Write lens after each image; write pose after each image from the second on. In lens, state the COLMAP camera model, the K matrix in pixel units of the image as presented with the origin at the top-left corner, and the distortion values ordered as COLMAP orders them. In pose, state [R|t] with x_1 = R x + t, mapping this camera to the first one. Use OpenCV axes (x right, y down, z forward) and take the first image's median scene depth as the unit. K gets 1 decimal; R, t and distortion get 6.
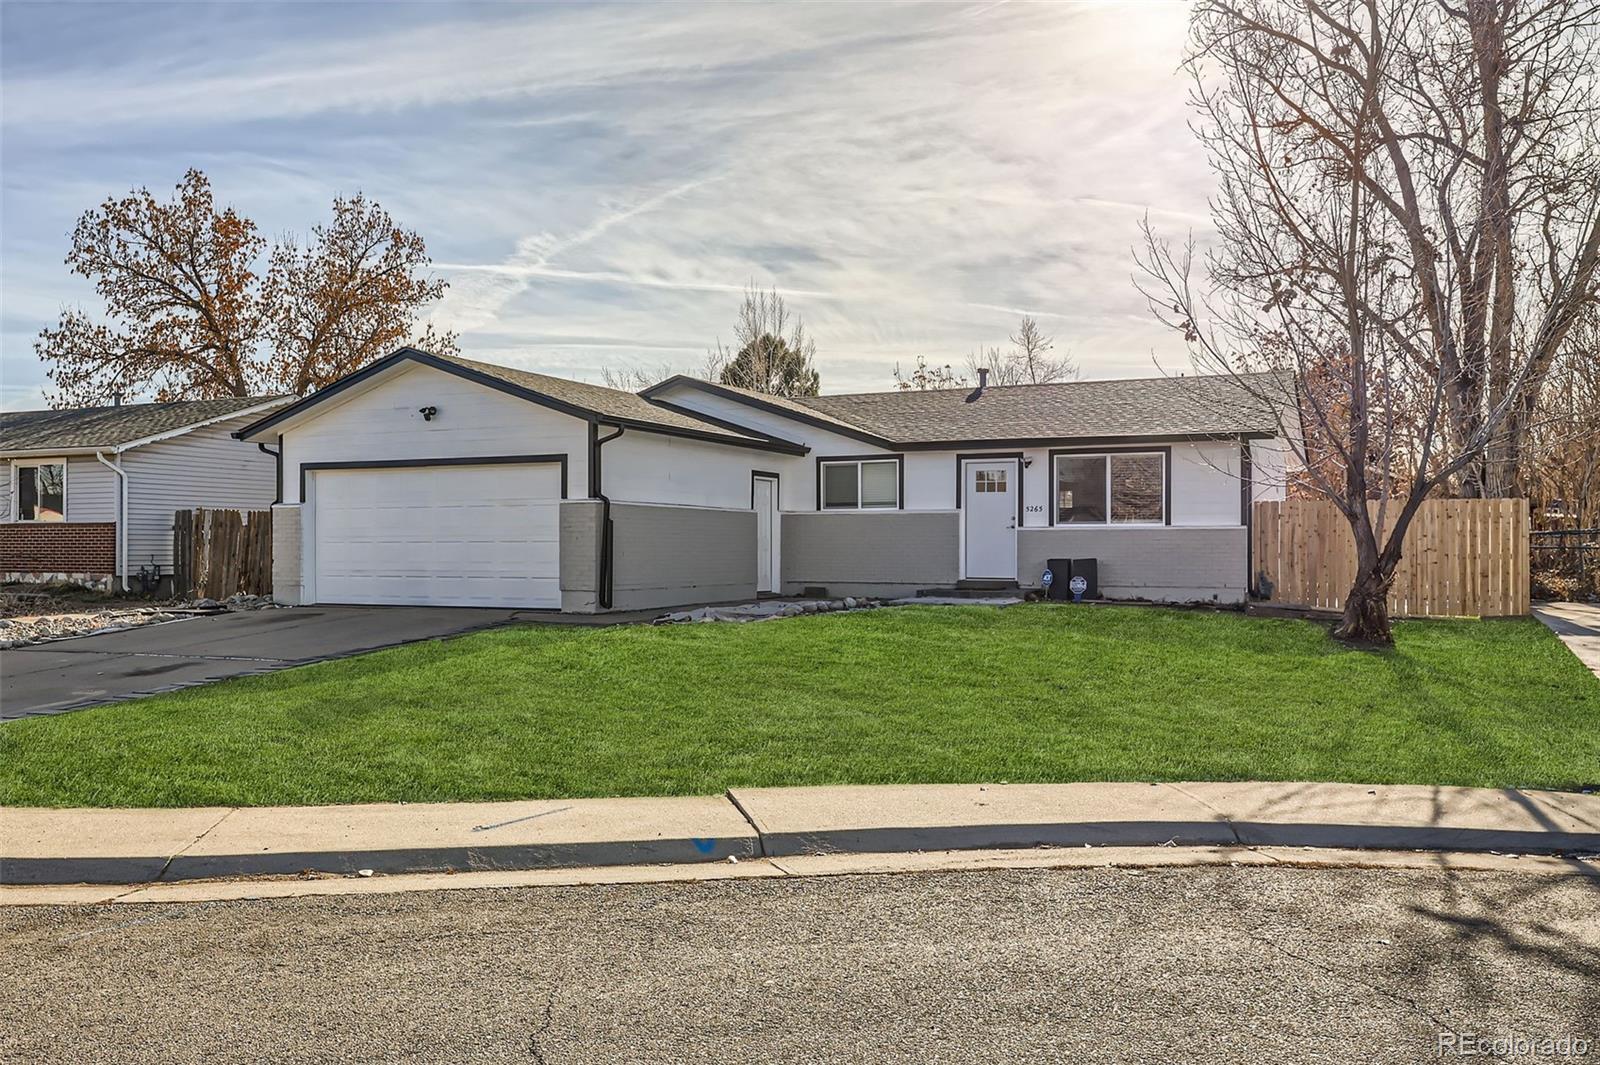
lens RADIAL K [[1105.5, 0, 800.2], [0, 1105.5, 533.8], [0, 0, 1]] dist [0.009663, 0.000613]
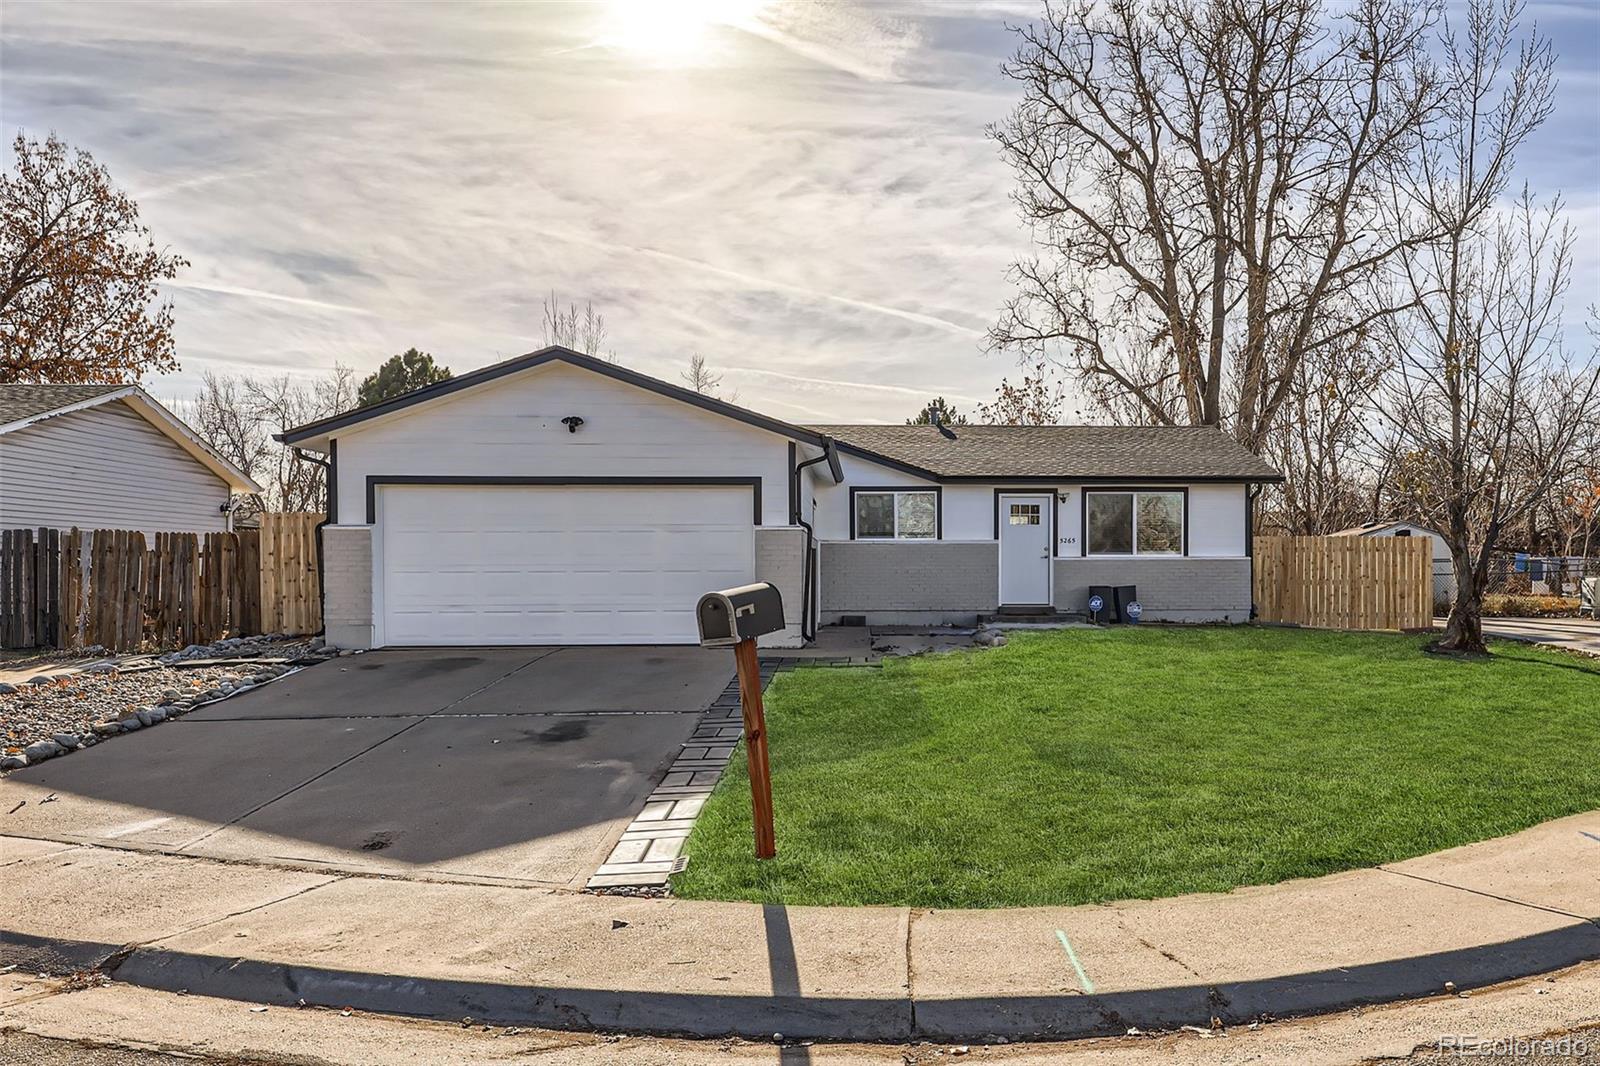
lens RADIAL K [[1059.7, 0, 802.0], [0, 1059.7, 558.6], [0, 0, 1]] dist [0.053965, -0.076401]
pose [[0.913384, 0.003580, 0.407084, -0.420225], [-0.002147, 0.999990, -0.003978, 0.000124], [-0.407094, 0.002759, 0.913382, 0.133276]]
